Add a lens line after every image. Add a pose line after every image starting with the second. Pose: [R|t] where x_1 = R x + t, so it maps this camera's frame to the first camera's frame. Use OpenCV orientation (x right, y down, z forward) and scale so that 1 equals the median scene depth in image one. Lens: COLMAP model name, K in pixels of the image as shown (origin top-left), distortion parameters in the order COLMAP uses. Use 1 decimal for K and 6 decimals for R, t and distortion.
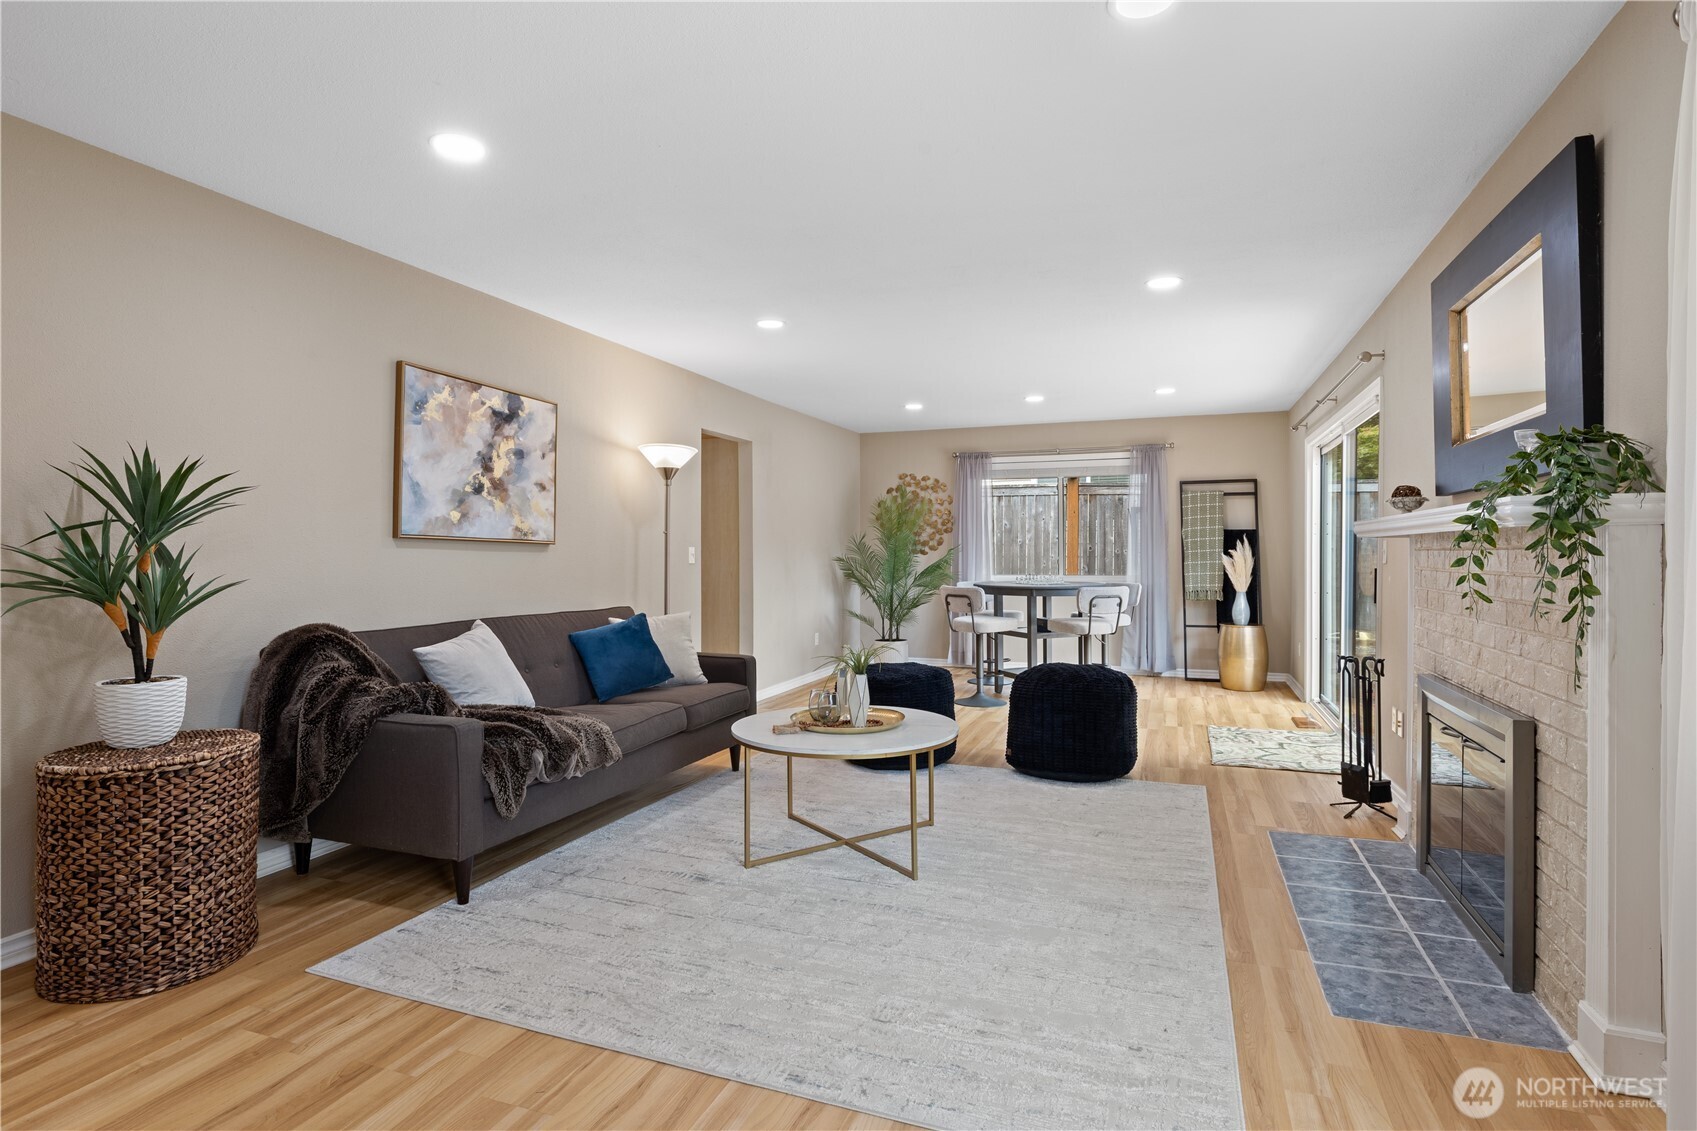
lens RADIAL K [[867.3, 0, 860.2], [0, 867.3, 554.0], [0, 0, 1]] dist [-0.006978, 0.003495]
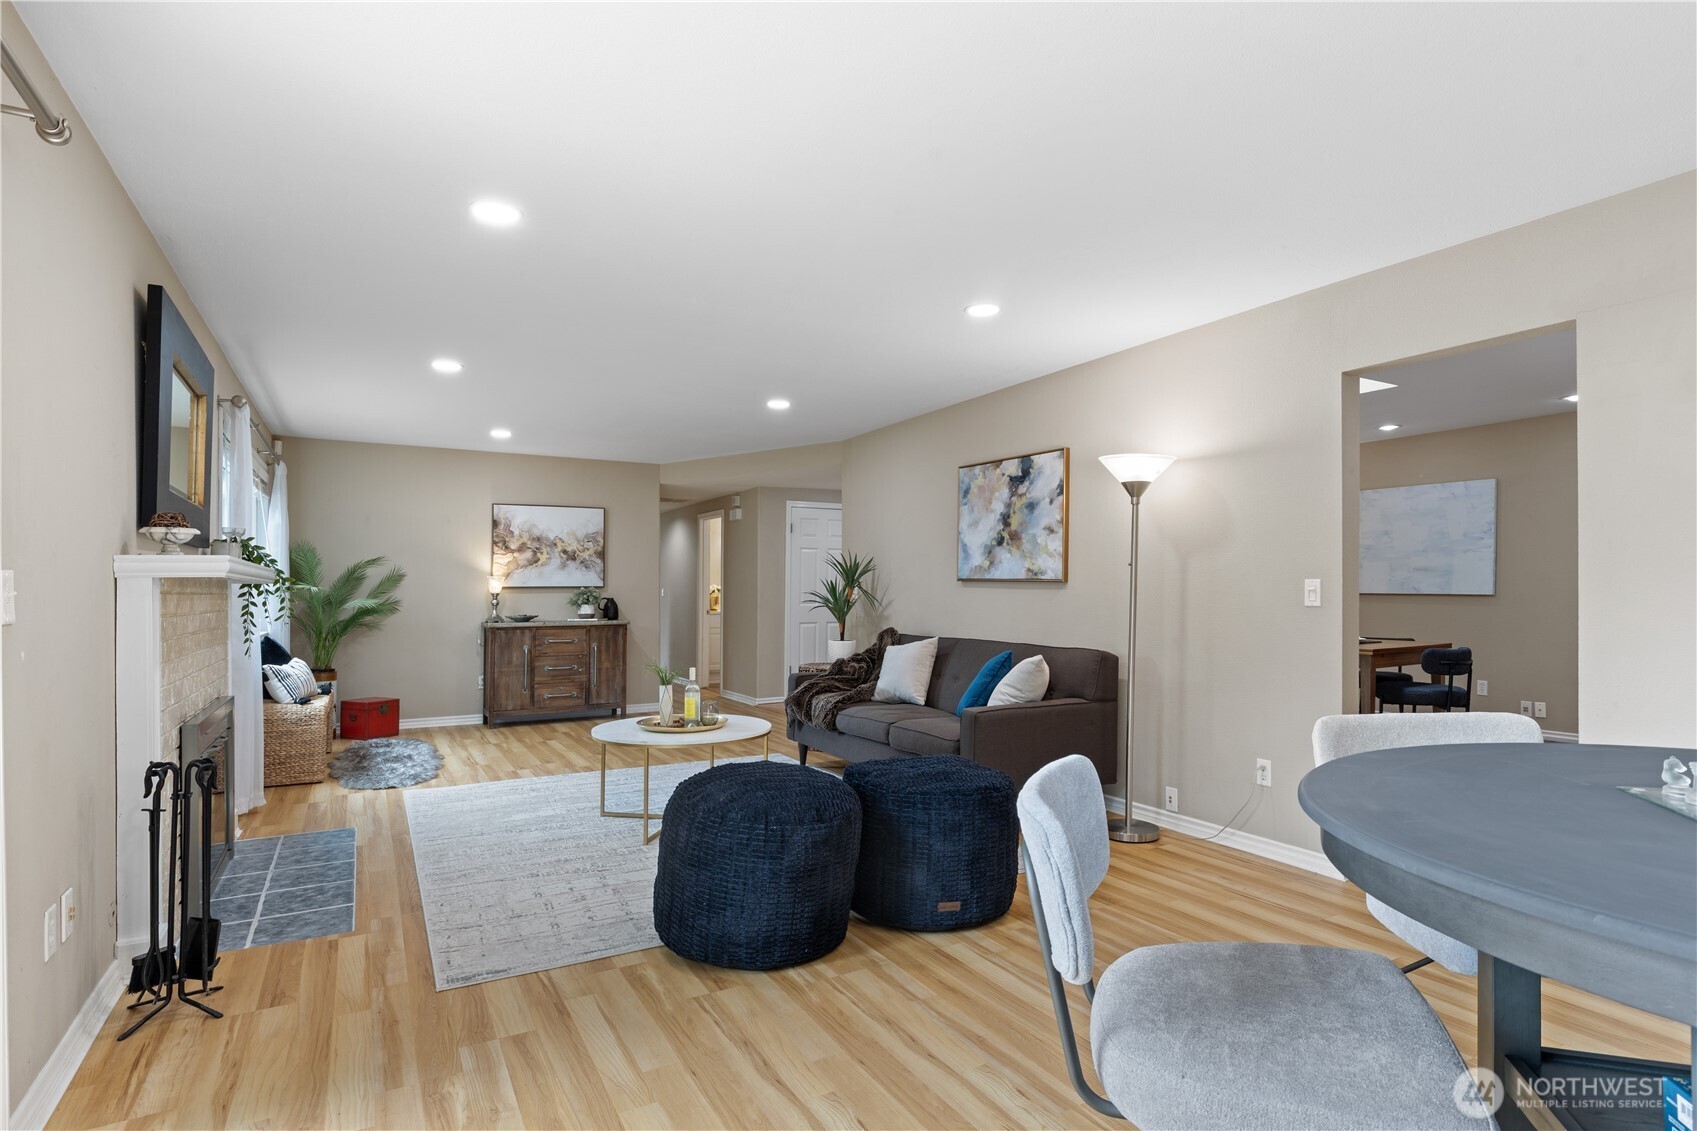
lens RADIAL K [[867.3, 0, 848.0], [0, 867.3, 576.1], [0, 0, 1]] dist [-0.006978, 0.003495]
pose [[-0.656542, -0.008808, -0.754238, 0.757414], [0.004818, 0.999862, -0.015870, -0.003591], [0.754274, -0.014053, -0.656409, 1.833559]]
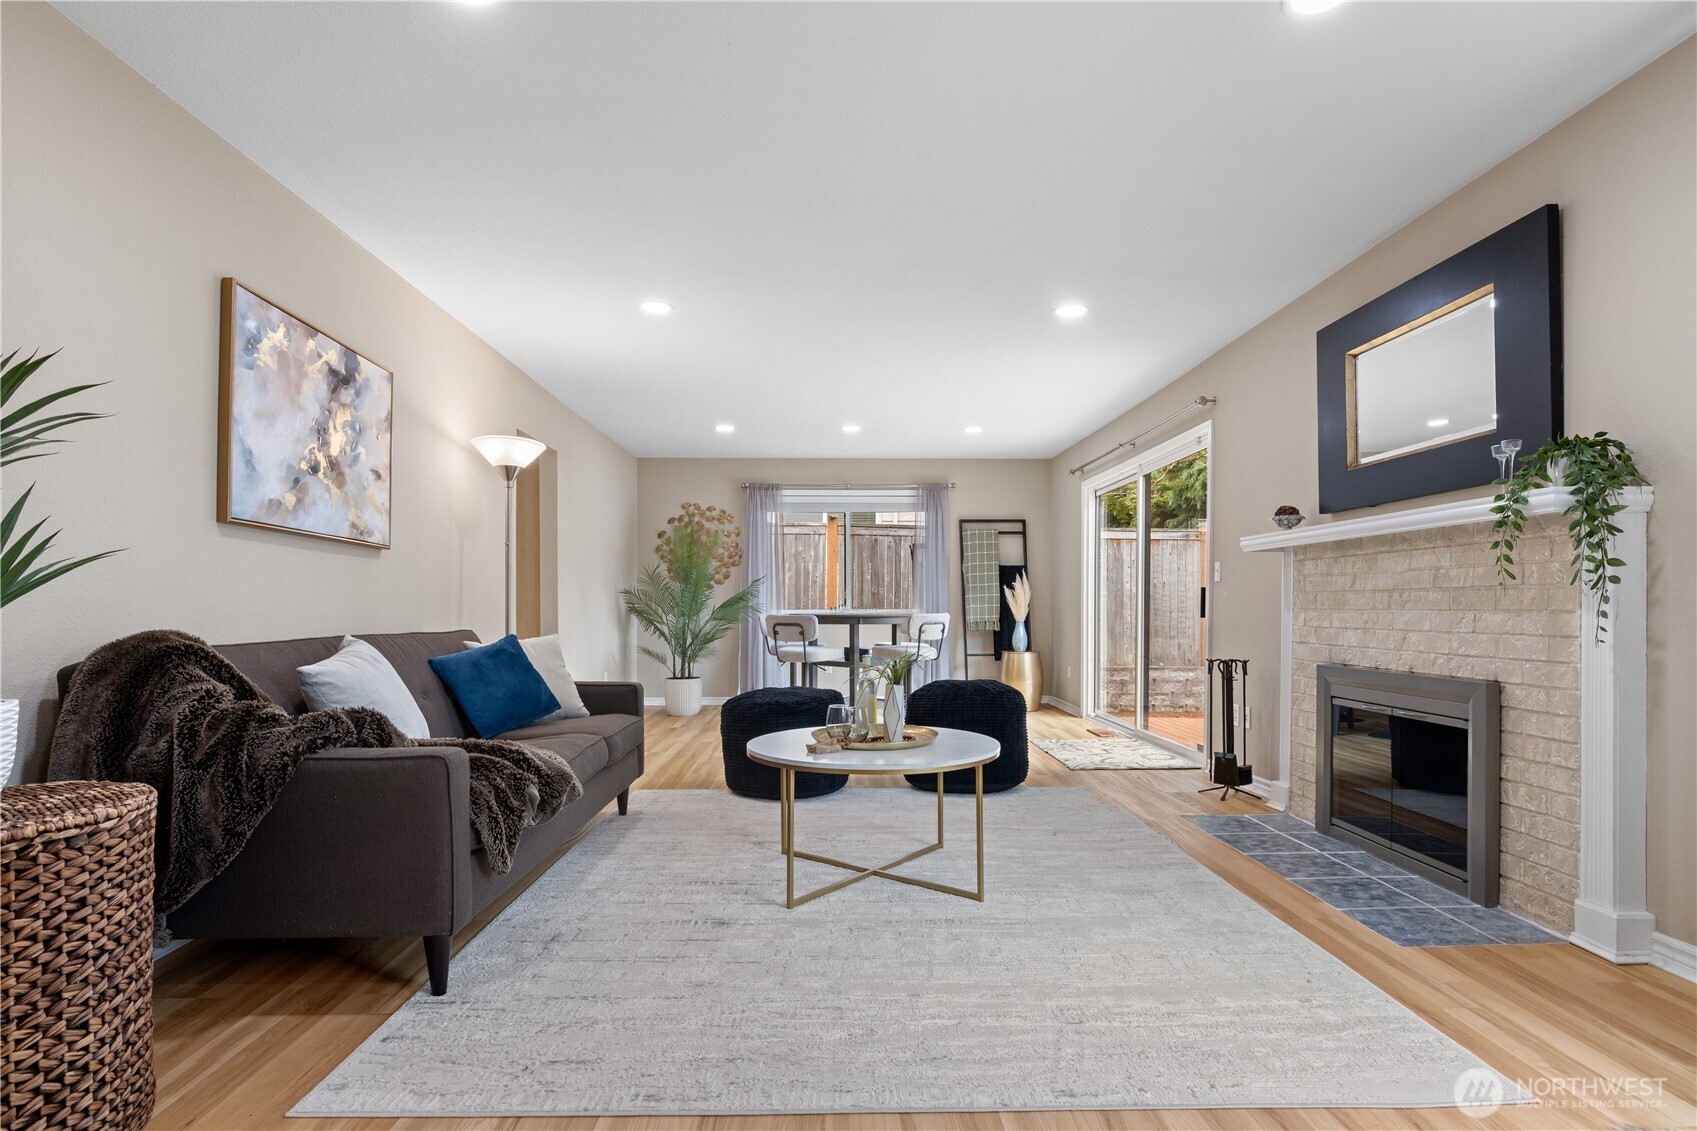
lens RADIAL K [[867.3, 0, 862.0], [0, 867.3, 610.6], [0, 0, 1]] dist [-0.006978, 0.003495]
pose [[0.926306, -0.001895, 0.376766, -0.307648], [0.000858, 0.999995, 0.002922, 0.052542], [-0.376770, -0.002383, 0.926304, 0.127325]]
